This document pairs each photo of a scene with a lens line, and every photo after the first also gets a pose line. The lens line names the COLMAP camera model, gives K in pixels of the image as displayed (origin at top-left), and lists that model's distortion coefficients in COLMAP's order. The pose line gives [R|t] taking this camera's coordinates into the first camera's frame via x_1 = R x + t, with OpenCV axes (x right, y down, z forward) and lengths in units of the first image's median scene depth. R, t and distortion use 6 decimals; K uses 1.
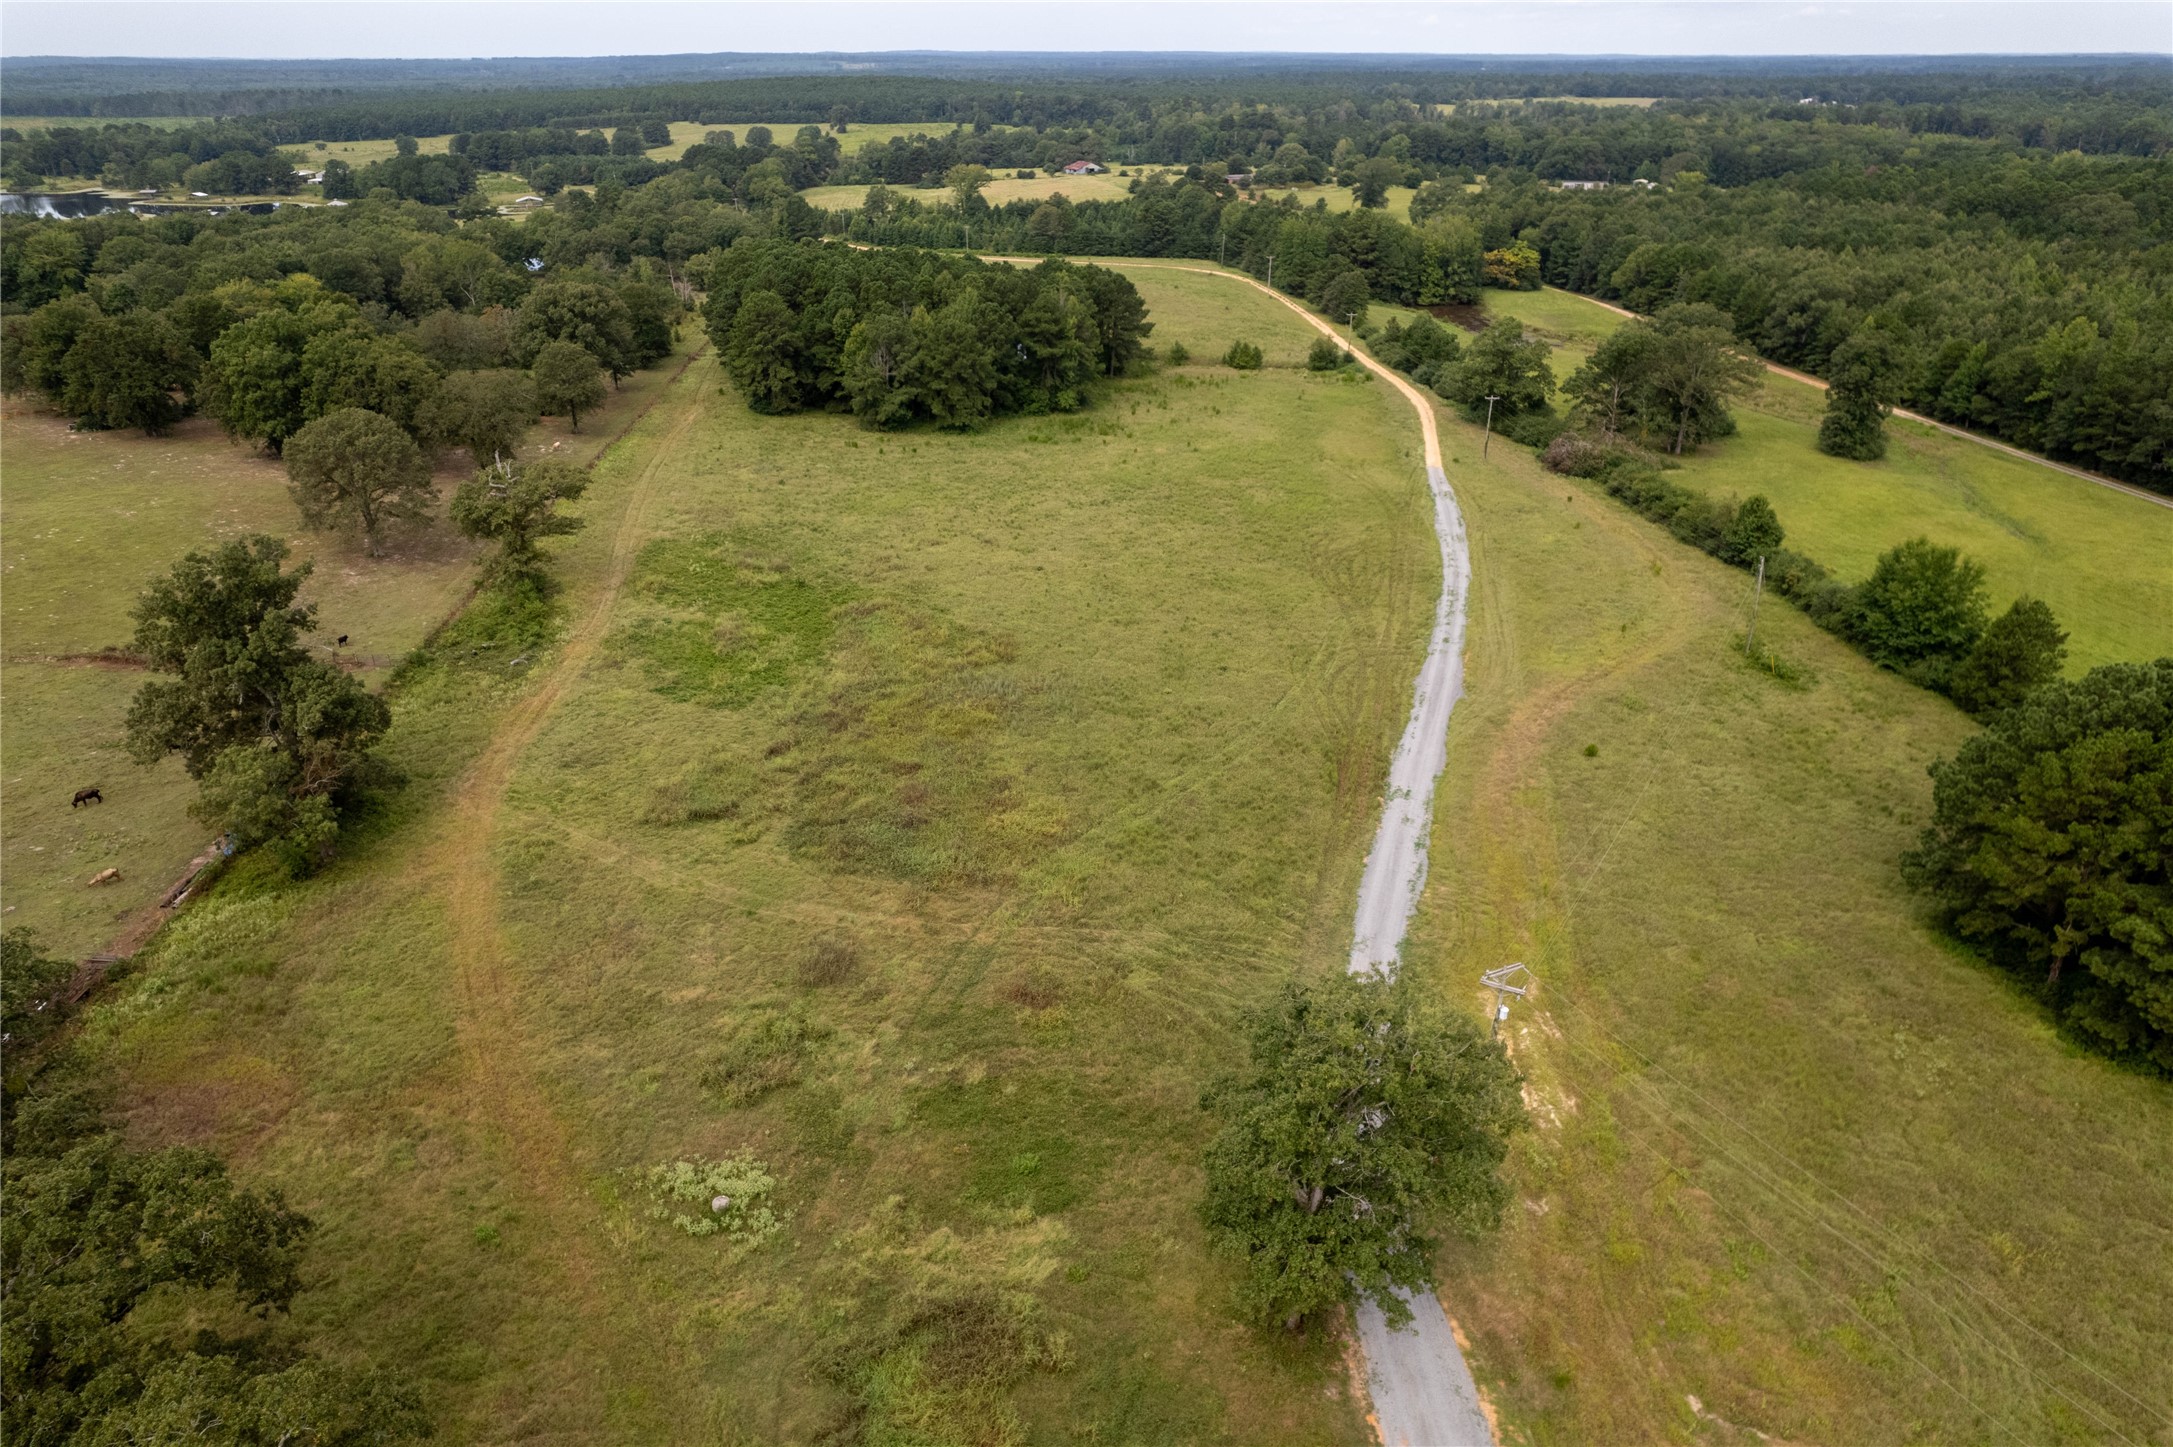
lens RADIAL K [[1395.4, 0, 1077.5], [0, 1395.4, 724.7], [0, 0, 1]] dist [-0.083009, 0.071895]
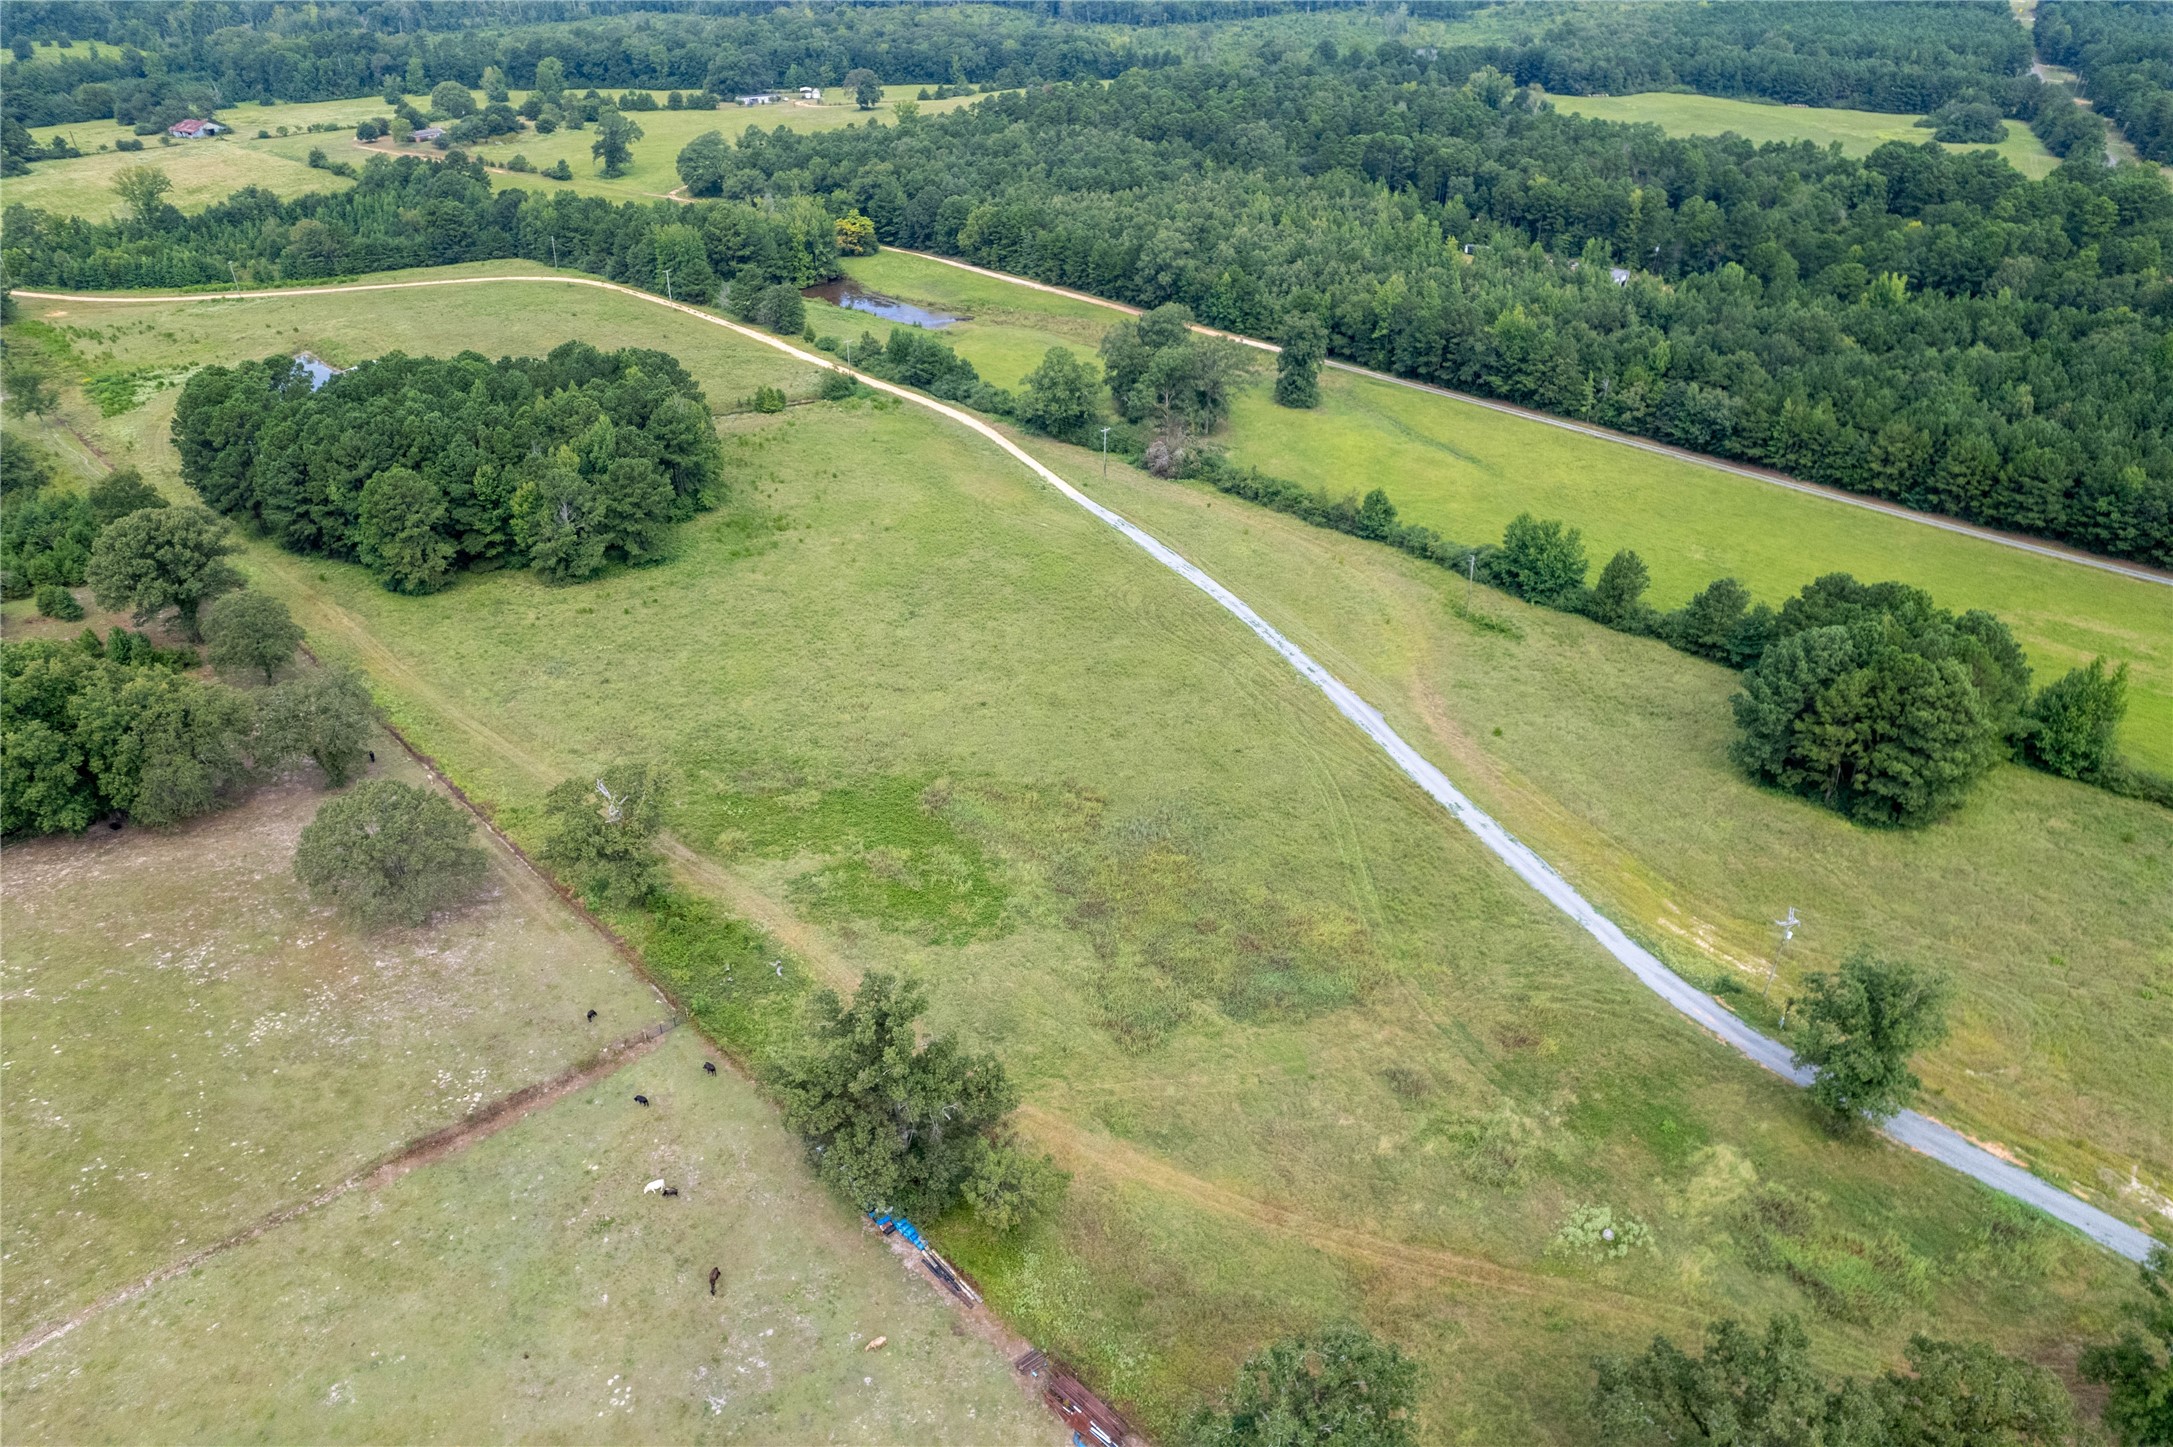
lens RADIAL K [[1395.4, 0, 1077.5], [0, 1395.4, 724.7], [0, 0, 1]] dist [-0.083009, 0.071895]
pose [[0.787835, -0.322713, 0.524568, -0.243472], [0.267261, 0.946494, 0.180889, -0.119757], [-0.554876, -0.002314, 0.831930, -0.002722]]
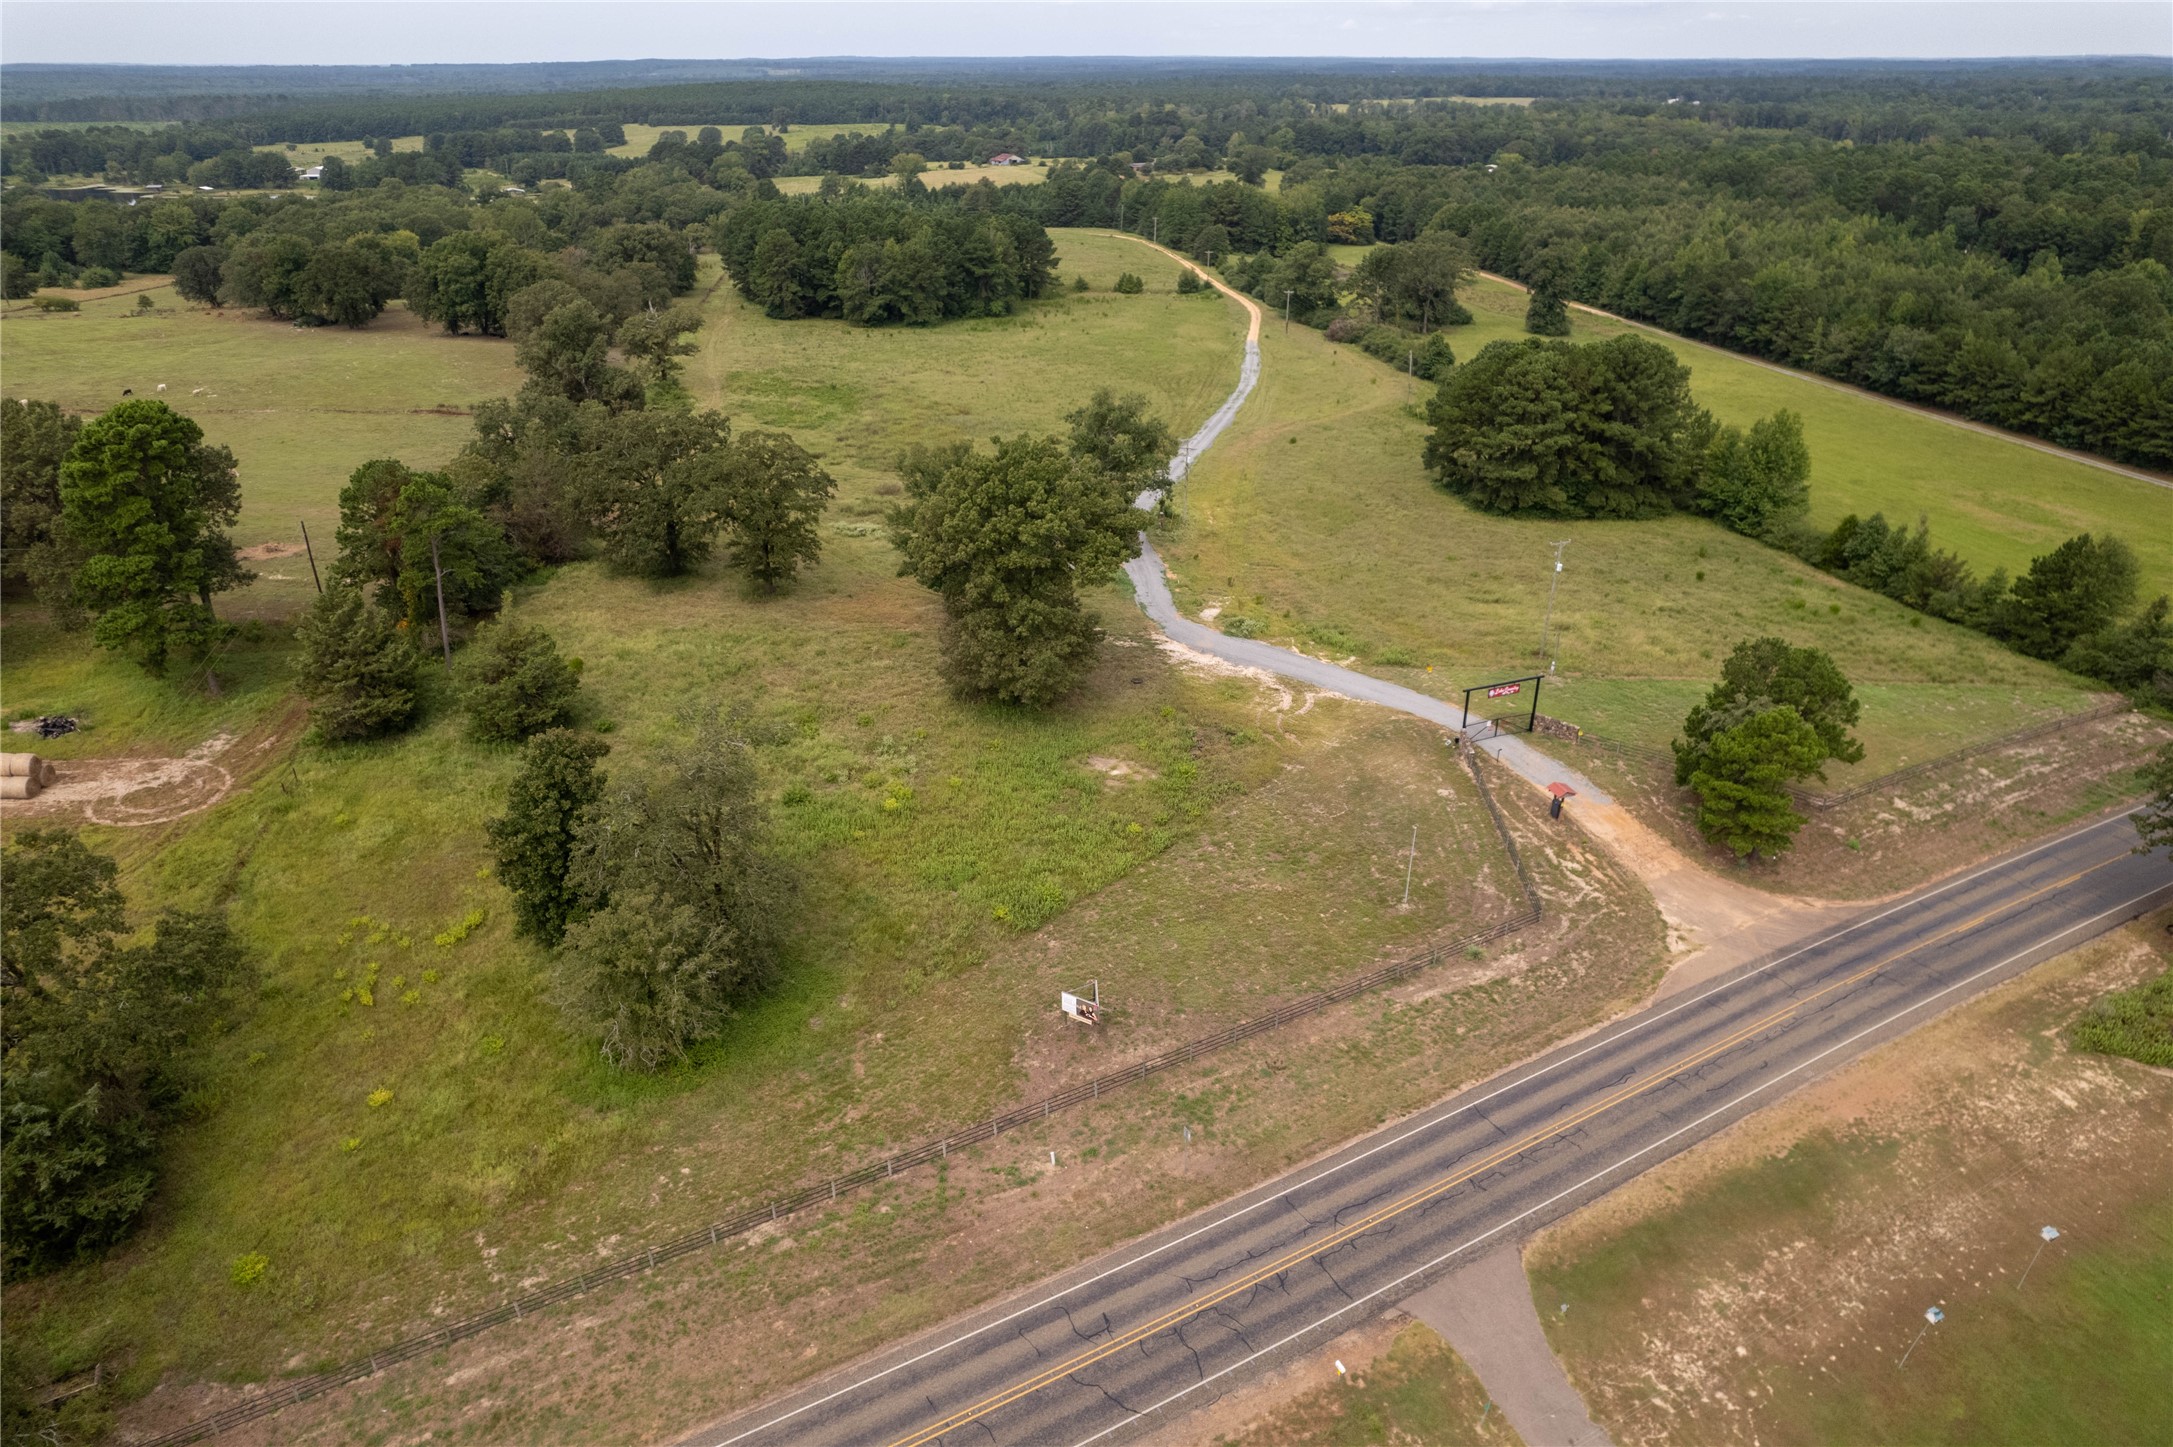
lens RADIAL K [[1395.4, 0, 1077.5], [0, 1395.4, 724.7], [0, 0, 1]] dist [-0.083009, 0.071895]
pose [[0.998717, -0.023634, 0.044782, 0.000620], [0.023771, 0.999714, -0.002532, 0.119948], [-0.044709, 0.003594, 0.998994, -0.245382]]
